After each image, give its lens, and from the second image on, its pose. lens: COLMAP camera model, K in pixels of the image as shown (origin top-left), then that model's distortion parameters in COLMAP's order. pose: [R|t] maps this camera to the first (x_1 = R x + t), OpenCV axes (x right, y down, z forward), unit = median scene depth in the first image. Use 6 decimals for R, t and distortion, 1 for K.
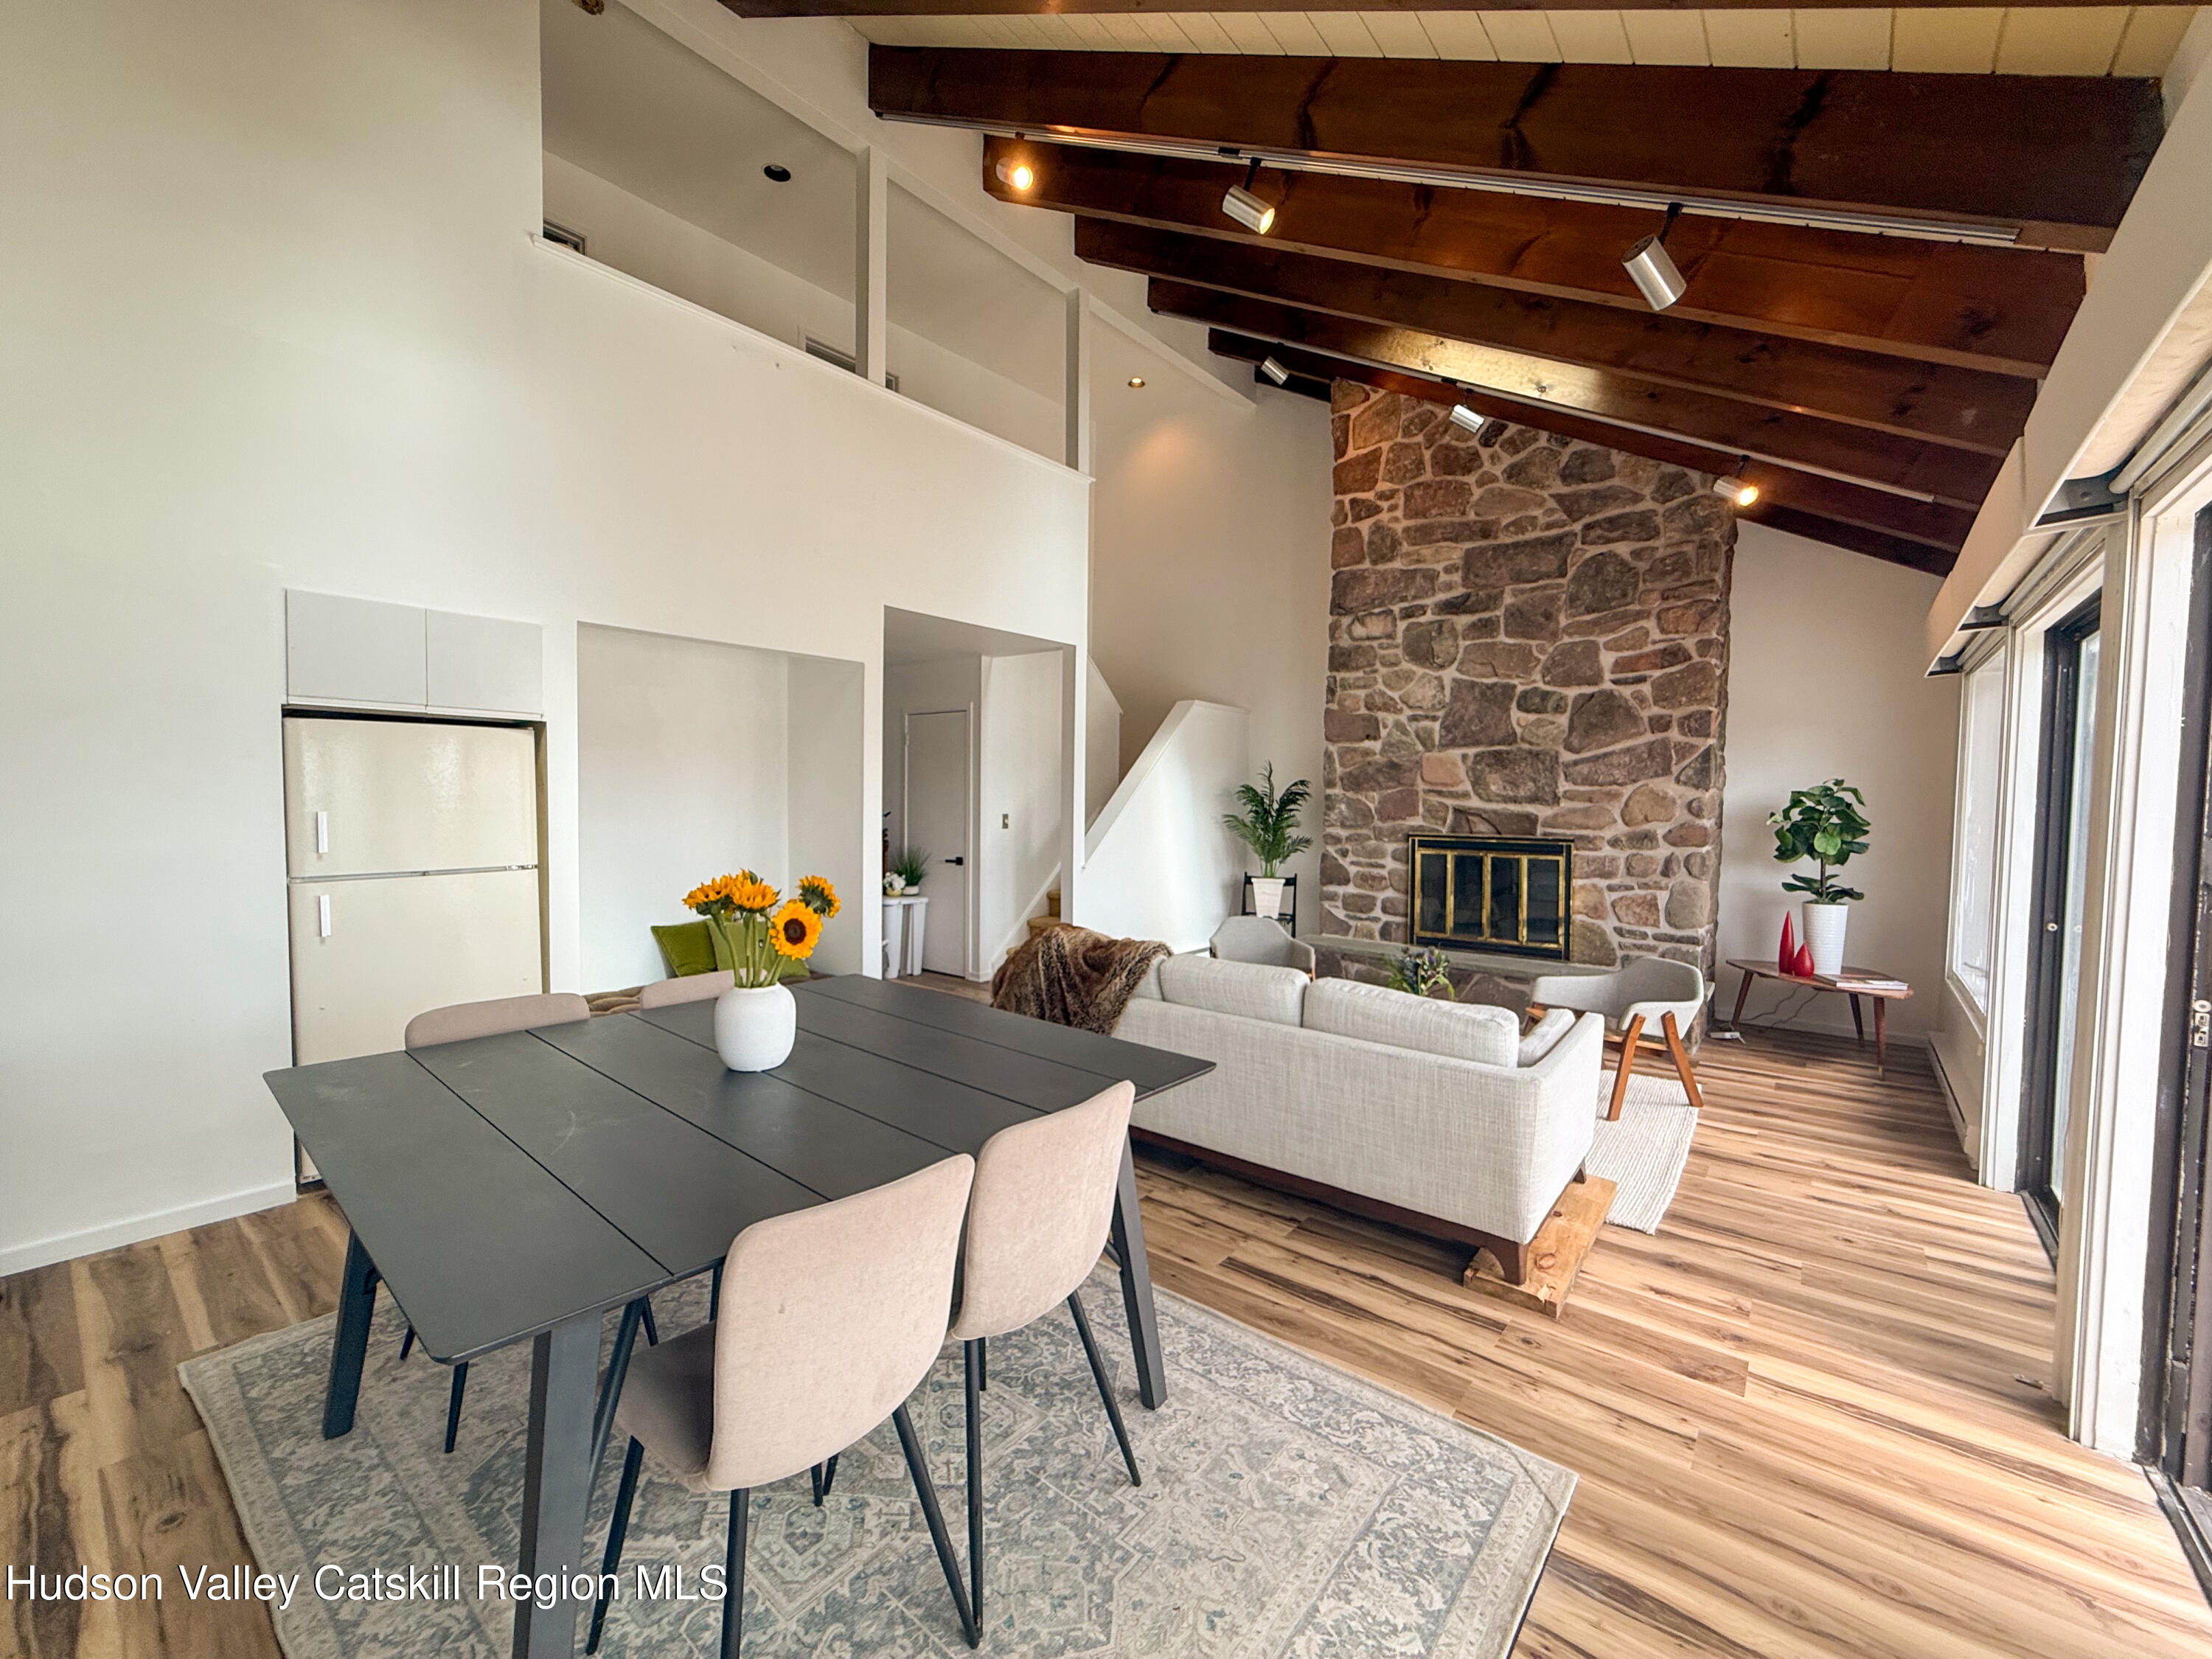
lens RADIAL K [[886.1, 0, 1106.0], [0, 886.1, 829.5], [0, 0, 1]] dist [-0.014688, -0.000105]
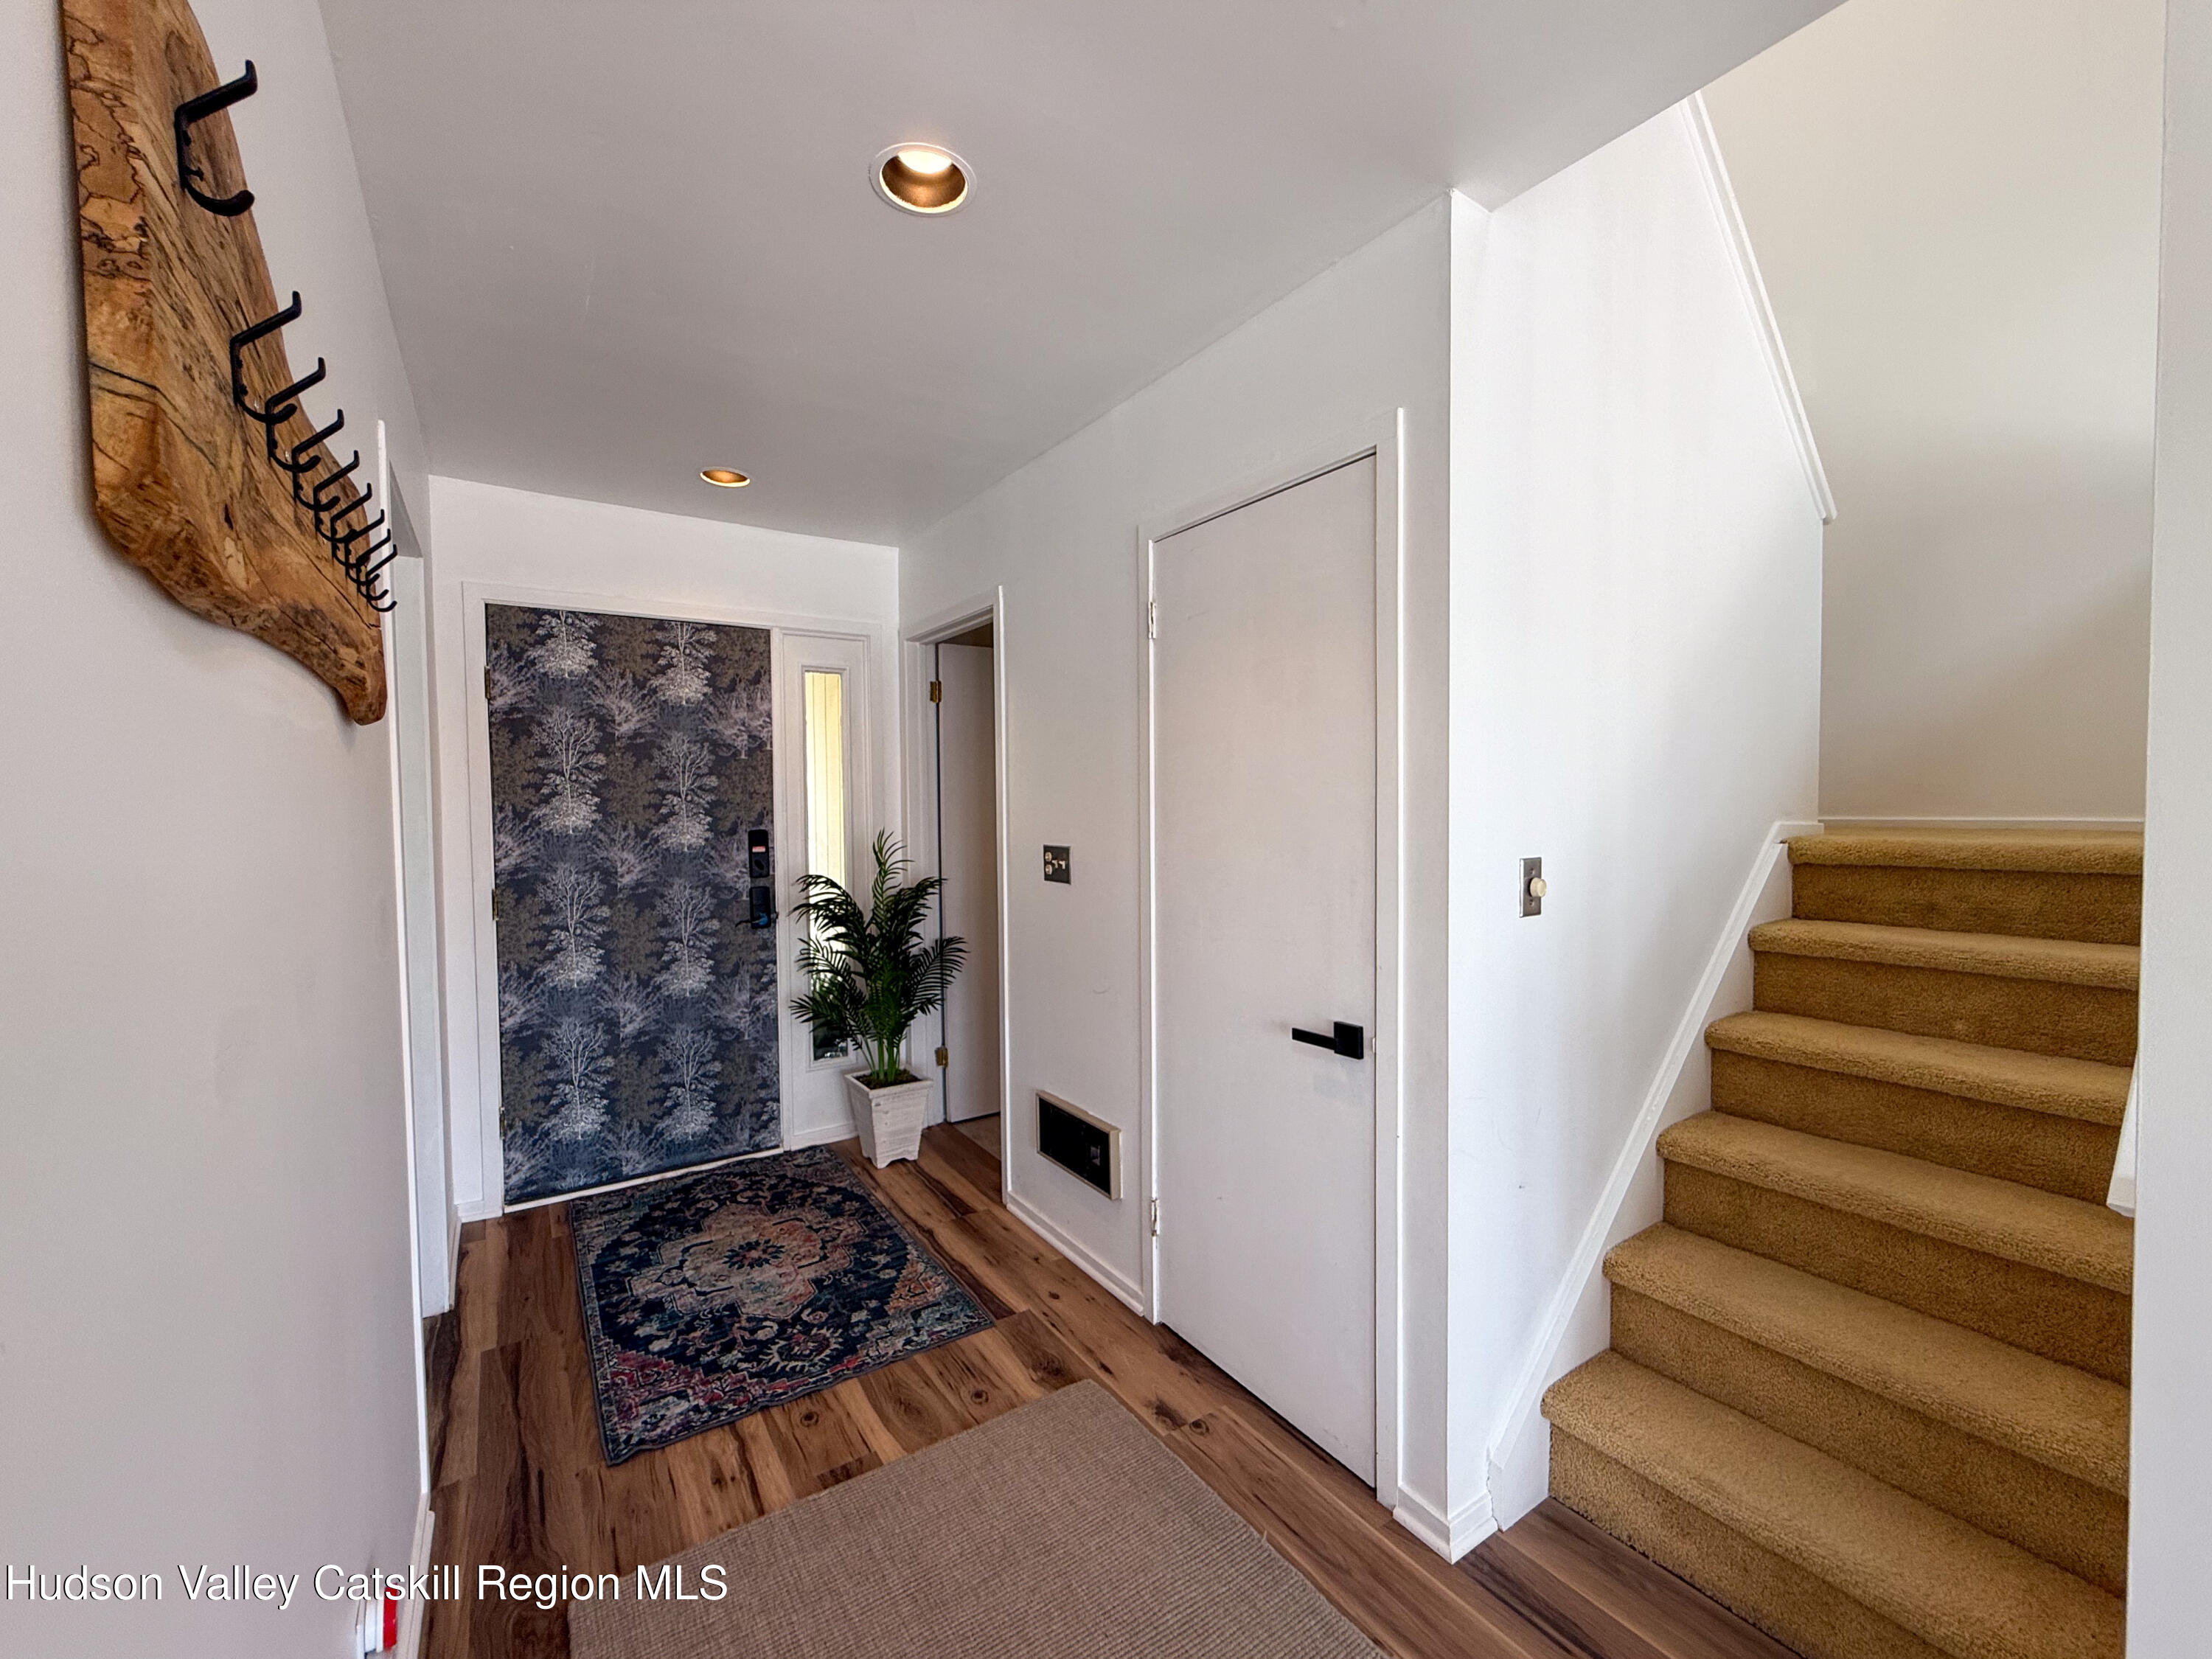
lens RADIAL K [[886.1, 0, 1106.0], [0, 886.1, 829.5], [0, 0, 1]] dist [-0.014688, -0.000105]
pose [[0.958703, -0.004257, -0.284376, -0.159339], [0.001914, 0.999962, -0.008516, -0.024053], [0.284402, 0.007620, 0.958675, 0.729788]]
